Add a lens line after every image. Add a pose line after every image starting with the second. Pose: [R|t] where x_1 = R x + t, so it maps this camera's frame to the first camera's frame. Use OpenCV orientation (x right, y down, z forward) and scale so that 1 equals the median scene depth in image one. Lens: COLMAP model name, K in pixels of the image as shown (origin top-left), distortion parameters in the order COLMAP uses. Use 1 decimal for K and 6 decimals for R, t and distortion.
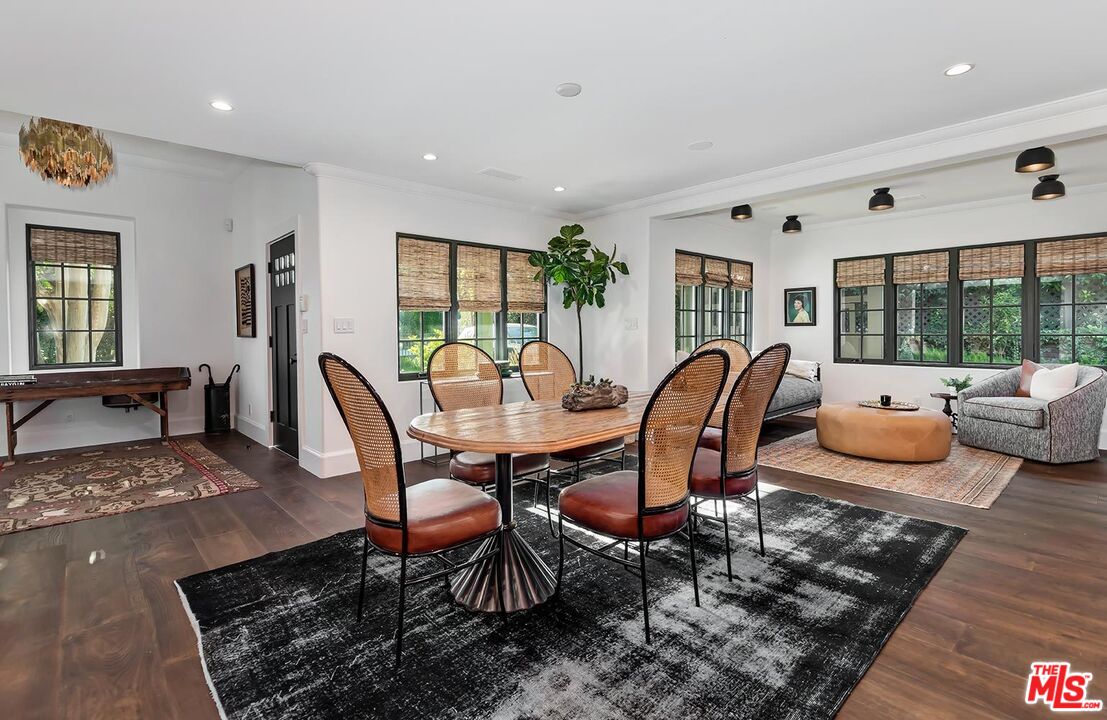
lens RADIAL K [[517.6, 0, 548.9], [0, 517.6, 335.3], [0, 0, 1]] dist [0.006217, 0.000274]
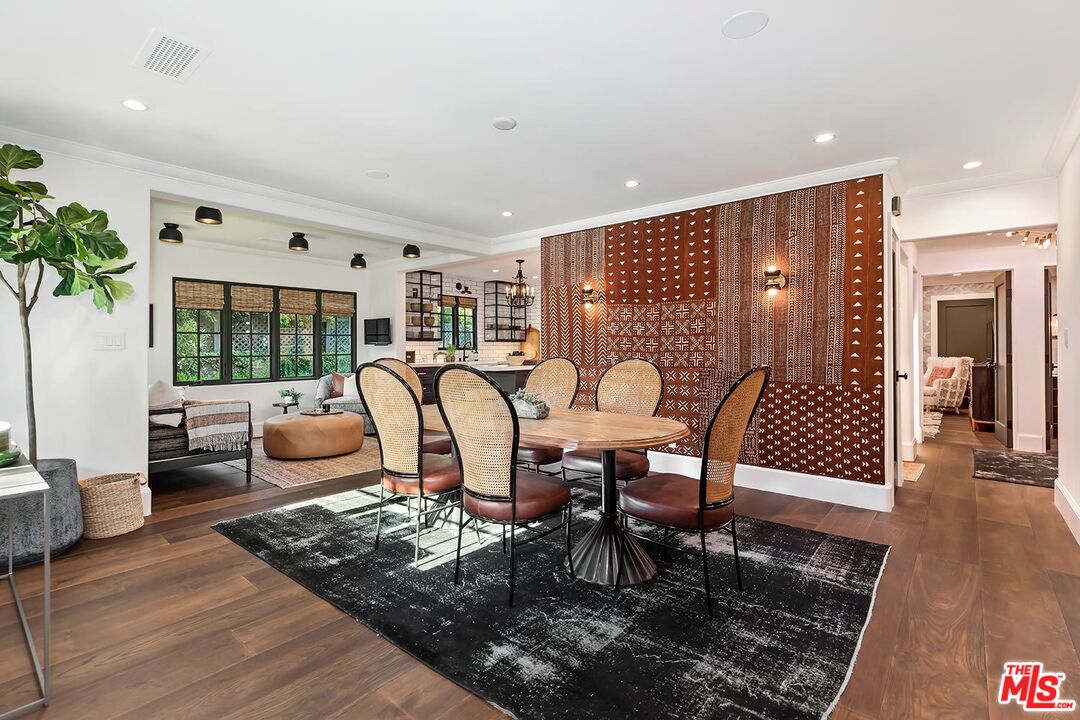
lens RADIAL K [[507.3, 0, 521.6], [0, 507.3, 348.5], [0, 0, 1]] dist [0.006668, 0.000311]
pose [[-0.110606, 0.007447, 0.993836, -0.565072], [0.015204, 0.999868, -0.005800, -0.002577], [-0.993748, 0.014469, -0.110704, 0.617292]]
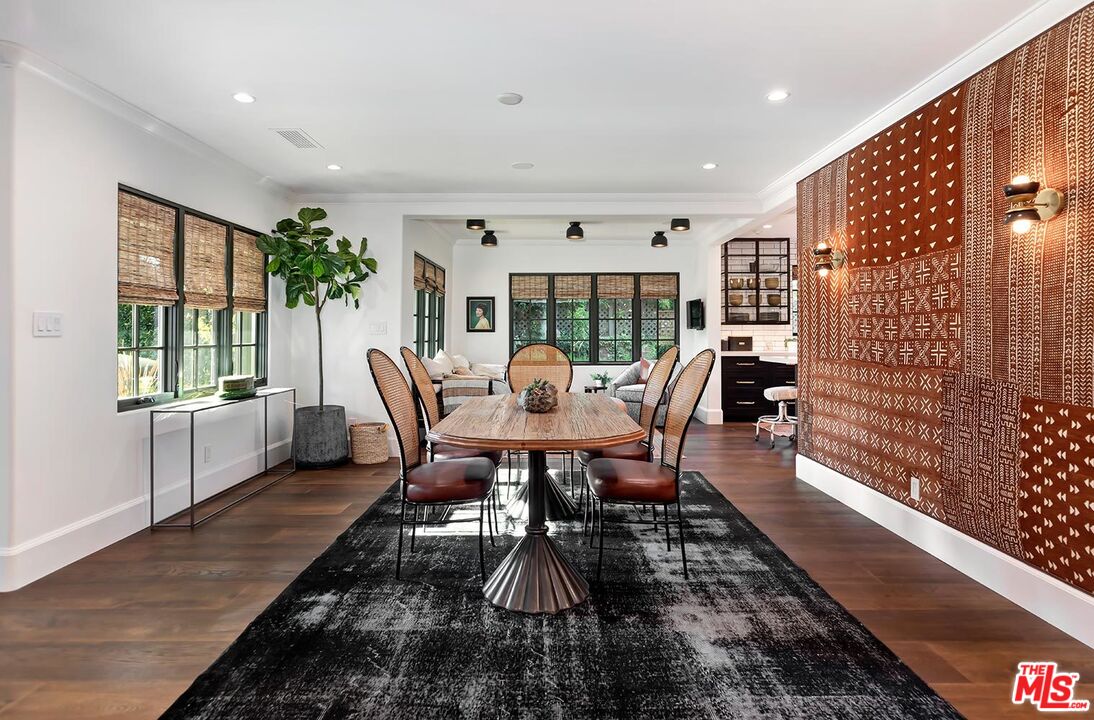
lens RADIAL K [[590.2, 0, 546.8], [0, 590.2, 330.6], [0, 0, 1]] dist [-0.000297, -0.000197]
pose [[0.680766, 0.011022, 0.732418, -0.426181], [0.003652, 0.999823, -0.018440, 0.001872], [-0.732492, 0.015228, 0.680606, 0.095794]]
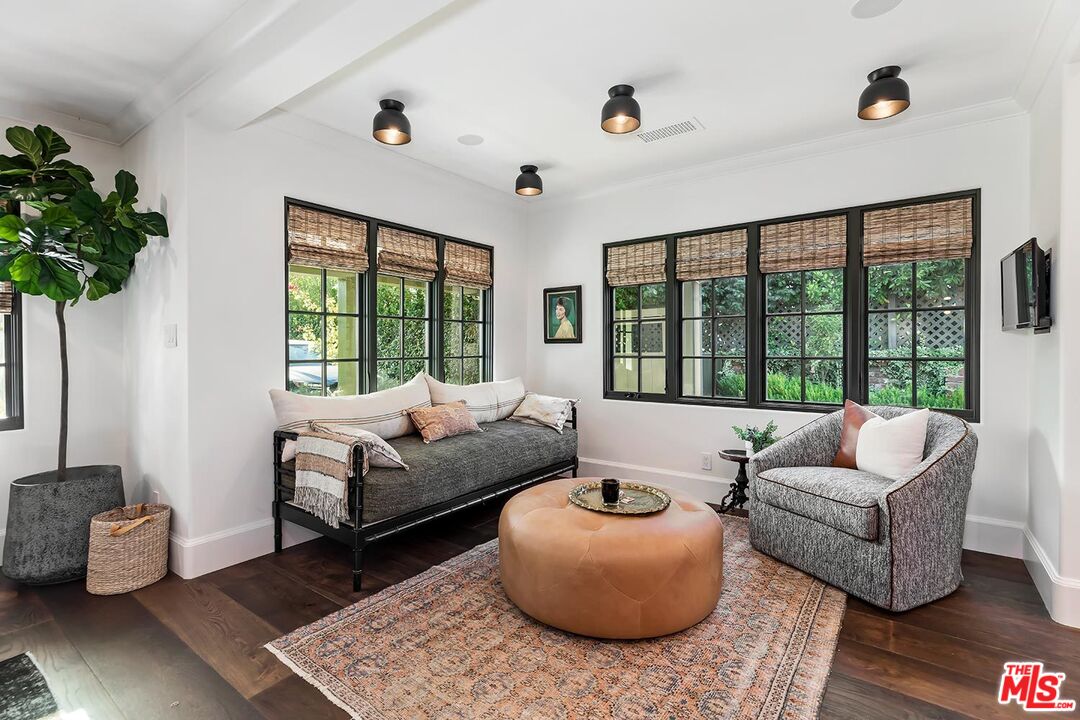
lens RADIAL K [[499.8, 0, 546.8], [0, 499.8, 348.2], [0, 0, 1]] dist [0.006703, 0.000562]
pose [[0.980319, 0.002987, 0.197398, 0.454690], [-0.001291, 0.999961, -0.008725, -0.007907], [-0.197416, 0.008298, 0.980285, 0.495952]]
